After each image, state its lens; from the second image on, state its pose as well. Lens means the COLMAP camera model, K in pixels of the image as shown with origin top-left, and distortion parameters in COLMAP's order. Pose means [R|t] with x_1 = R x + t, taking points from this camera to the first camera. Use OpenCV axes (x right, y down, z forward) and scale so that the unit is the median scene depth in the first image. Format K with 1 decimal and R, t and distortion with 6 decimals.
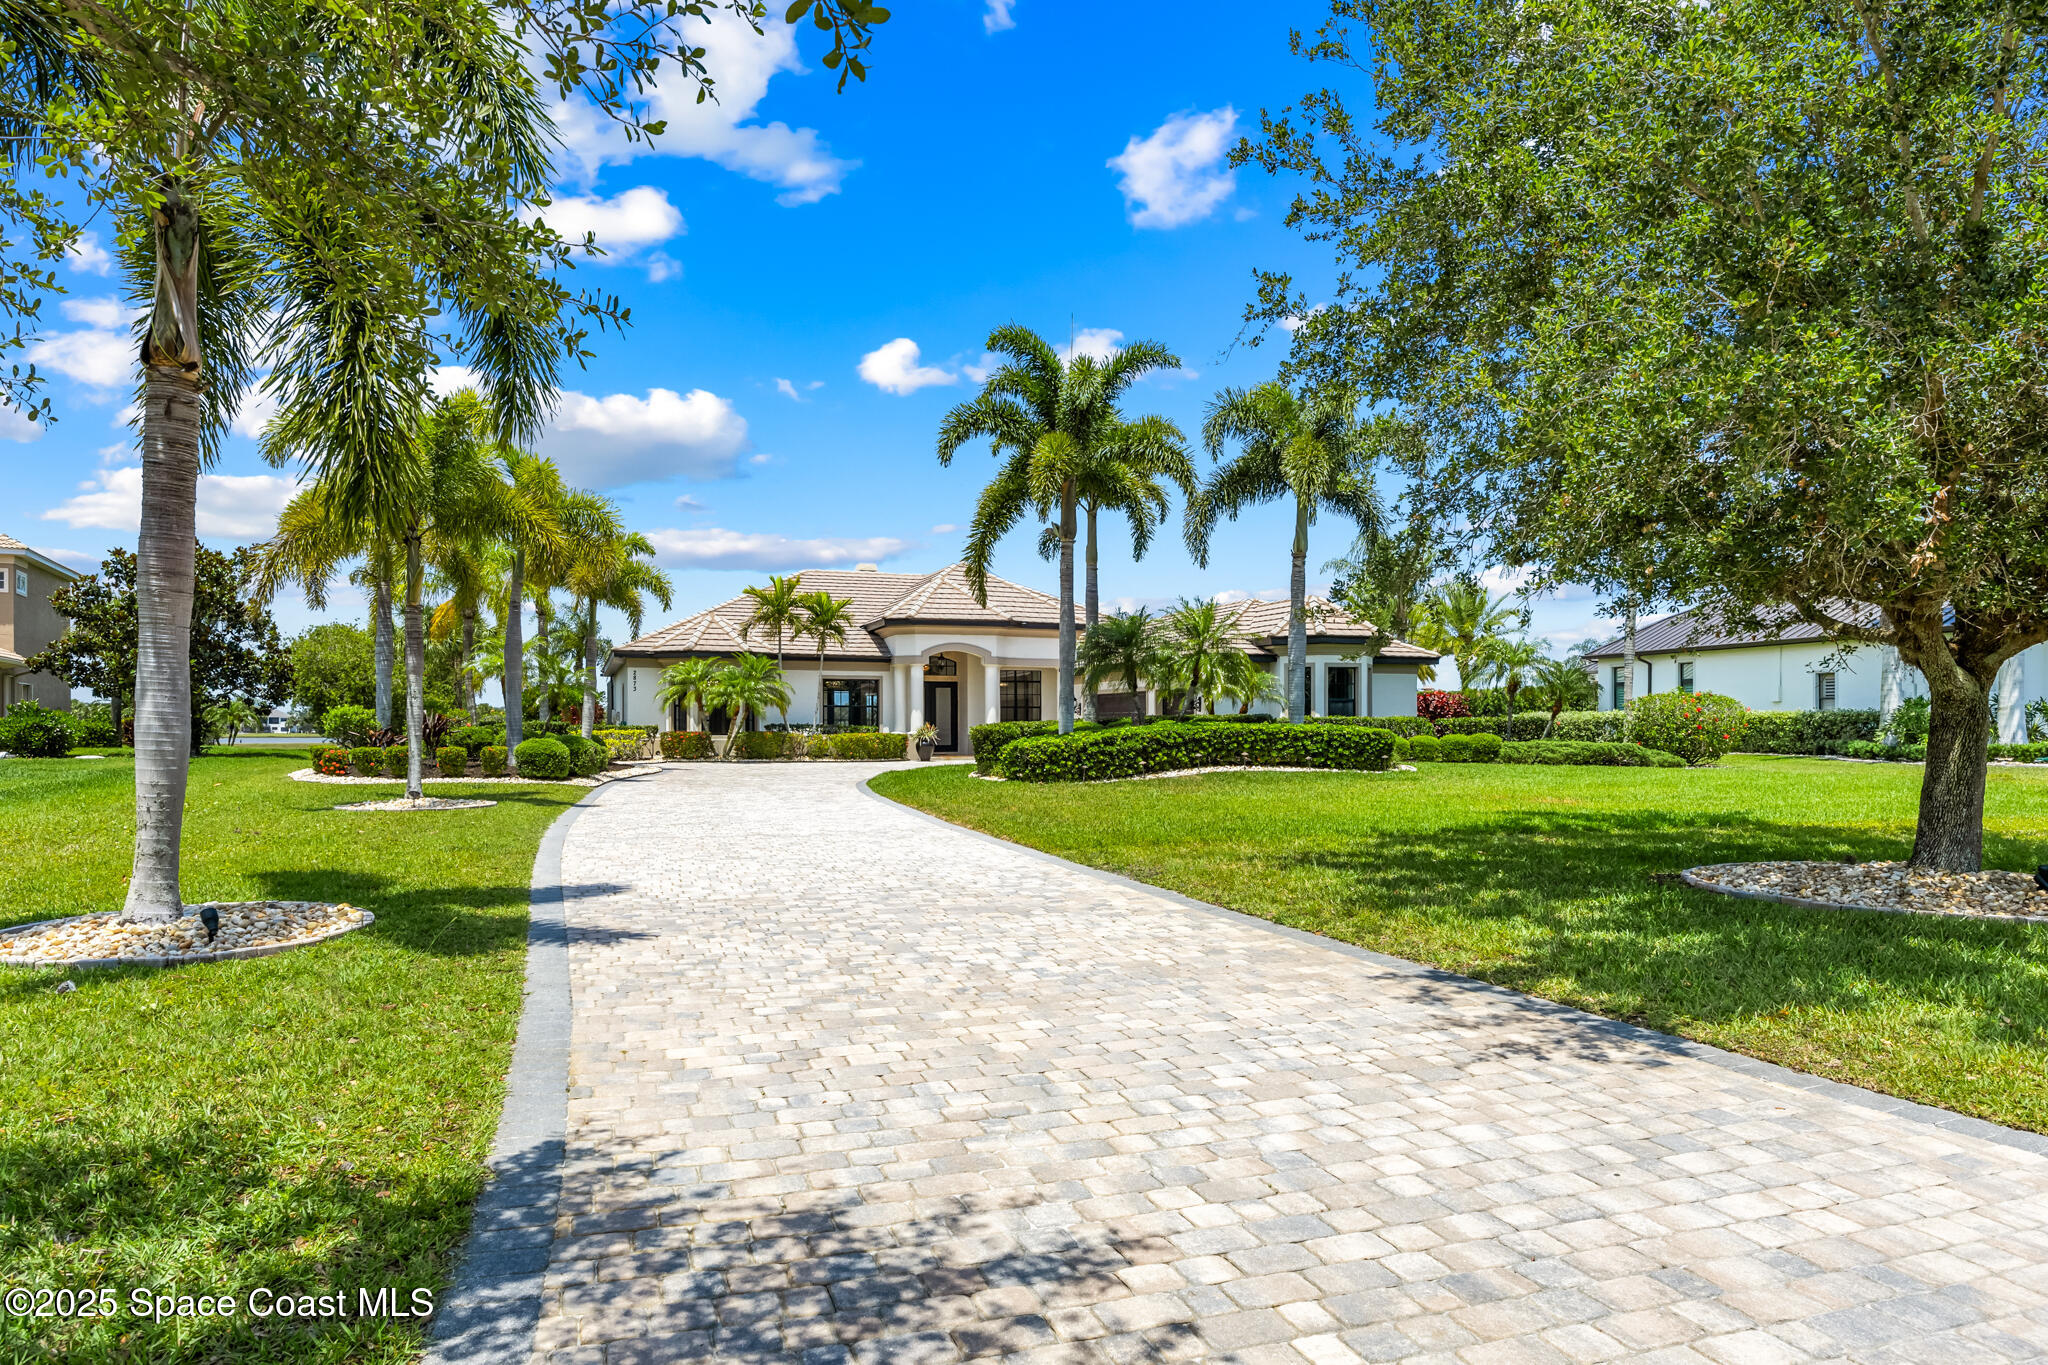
lens RADIAL K [[1249.5, 0, 1024.0], [0, 1249.5, 682.5], [0, 0, 1]] dist [0.000041, -0.000005]
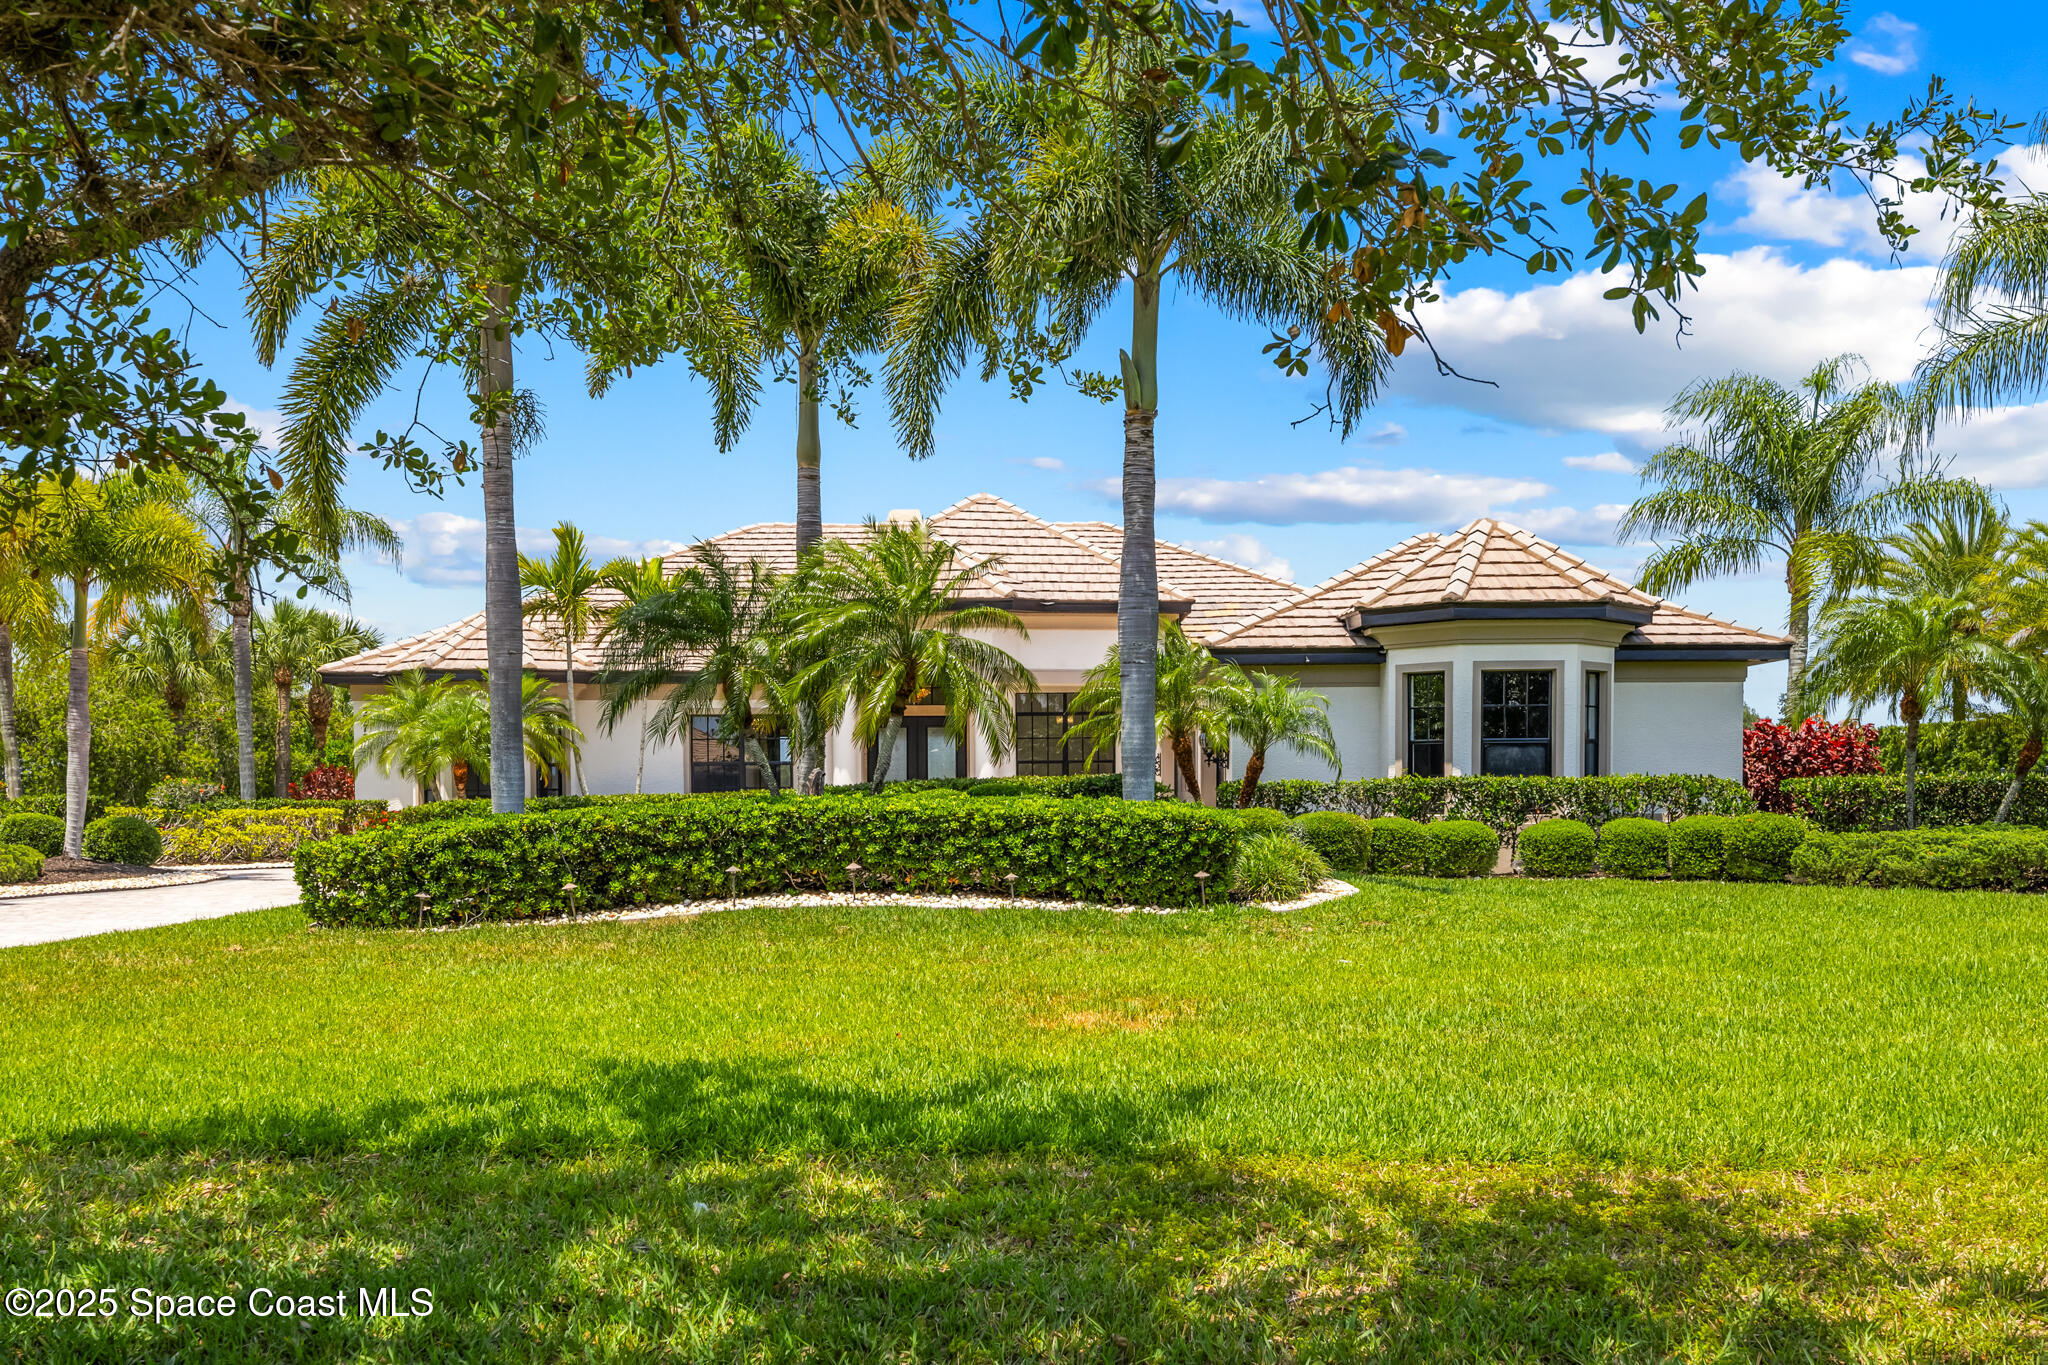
lens RADIAL K [[1954.9, 0, 1024.0], [0, 1954.9, 682.5], [0, 0, 1]] dist [0.010847, 0.003330]
pose [[0.944331, -0.022763, -0.328208, 0.365910], [0.016777, 0.999637, -0.021058, 0.005534], [0.328569, 0.014379, 0.944371, 0.281744]]
